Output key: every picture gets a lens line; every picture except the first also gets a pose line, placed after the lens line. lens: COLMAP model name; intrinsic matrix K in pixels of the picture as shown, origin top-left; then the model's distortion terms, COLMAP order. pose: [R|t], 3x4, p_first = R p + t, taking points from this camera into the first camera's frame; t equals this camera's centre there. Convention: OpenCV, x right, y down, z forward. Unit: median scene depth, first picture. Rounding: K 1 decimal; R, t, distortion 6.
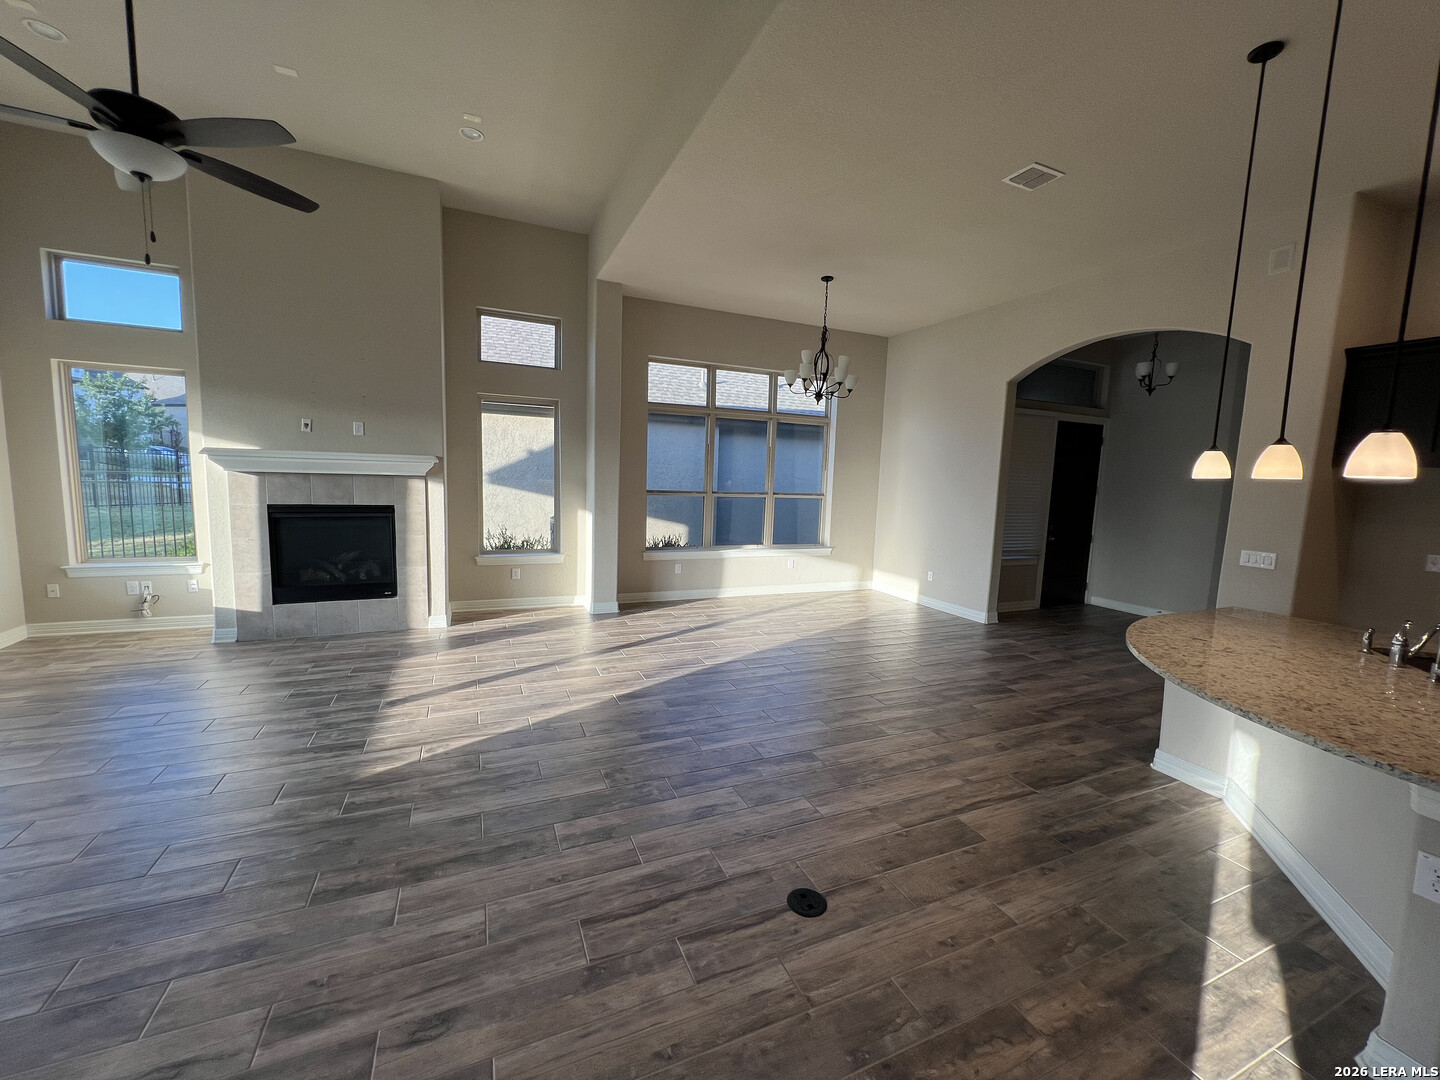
lens RADIAL K [[574.4, 0, 720.0], [0, 574.4, 540.0], [0, 0, 1]] dist [-0.002389, 0.000696]
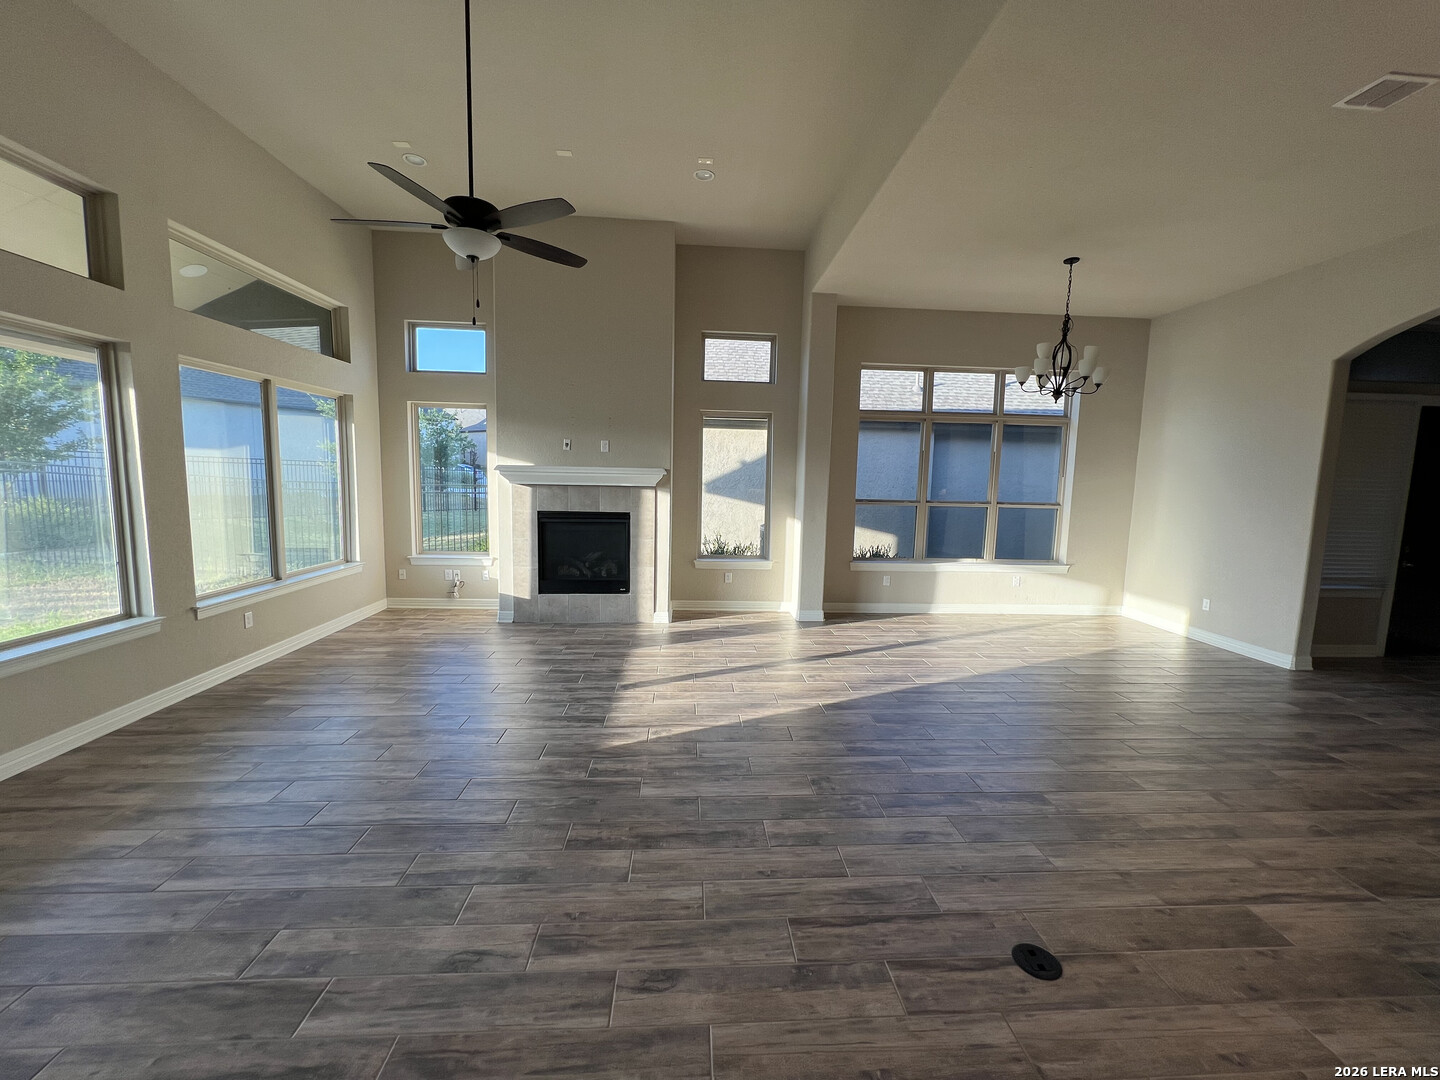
lens RADIAL K [[576.2, 0, 720.6], [0, 576.2, 539.7], [0, 0, 1]] dist [-0.002889, 0.000842]
pose [[0.939660, 0.024792, -0.341212, -0.012480], [-0.030124, 0.999493, -0.010336, -0.000220], [0.340782, 0.019991, 0.939930, -0.012679]]
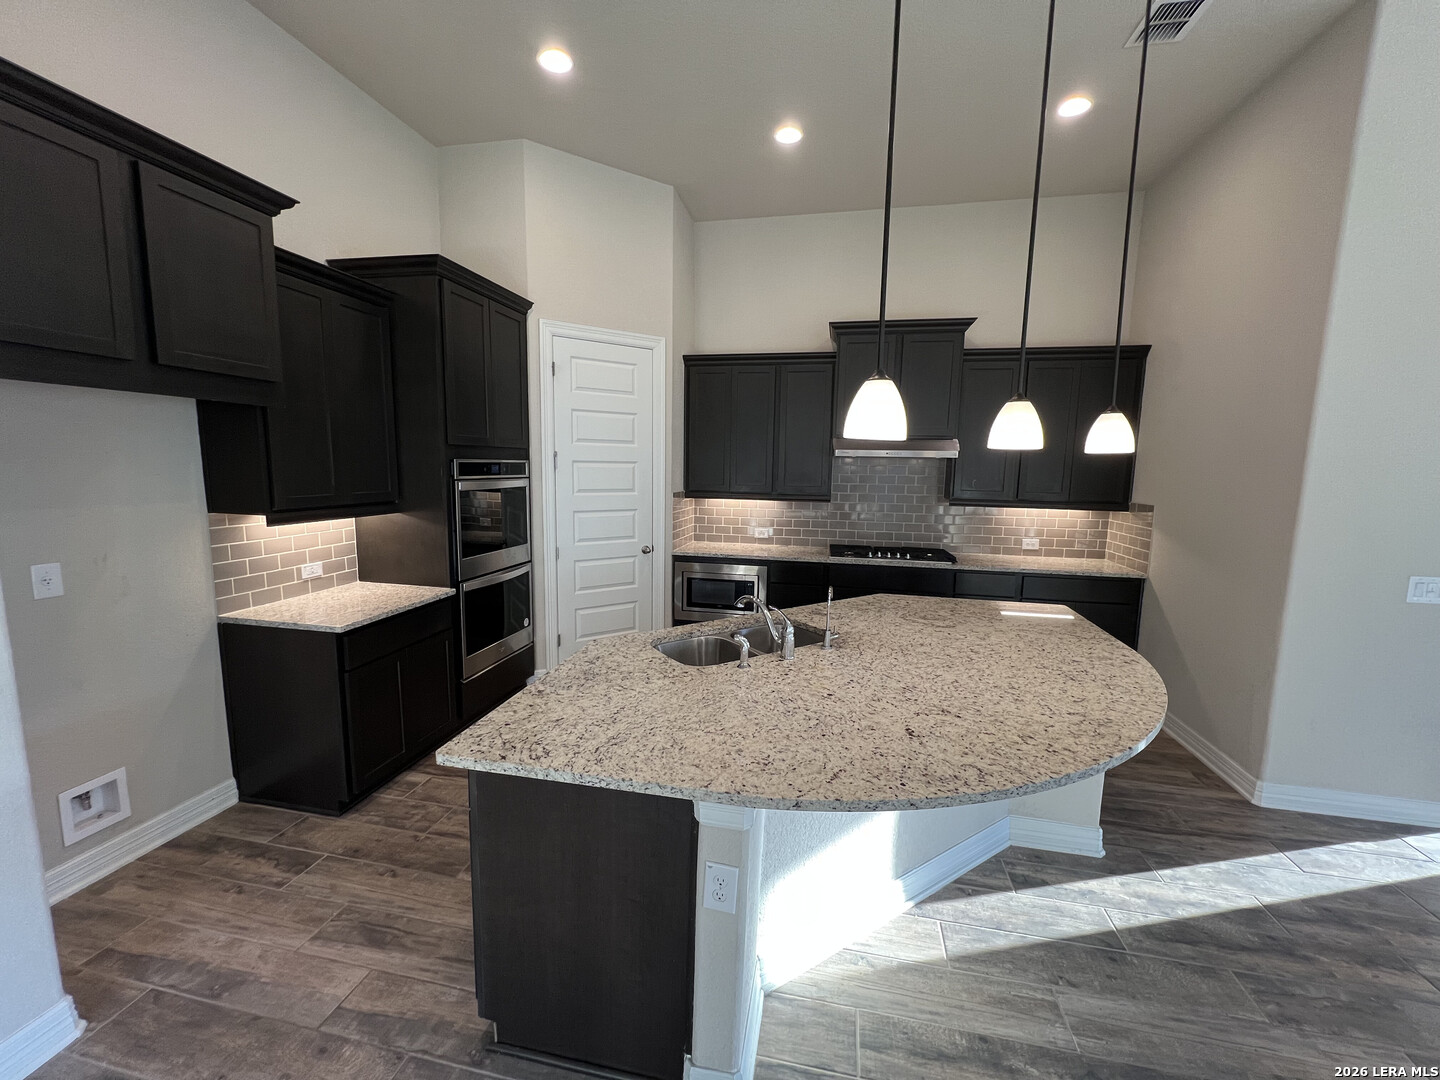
lens RADIAL K [[576.2, 0, 720.6], [0, 576.2, 539.7], [0, 0, 1]] dist [-0.002889, 0.000842]
pose [[-0.815665, -0.121344, 0.565655, 0.500222], [0.022611, 0.970322, 0.240758, -0.107128], [-0.578082, 0.209168, -0.788714, 1.088959]]
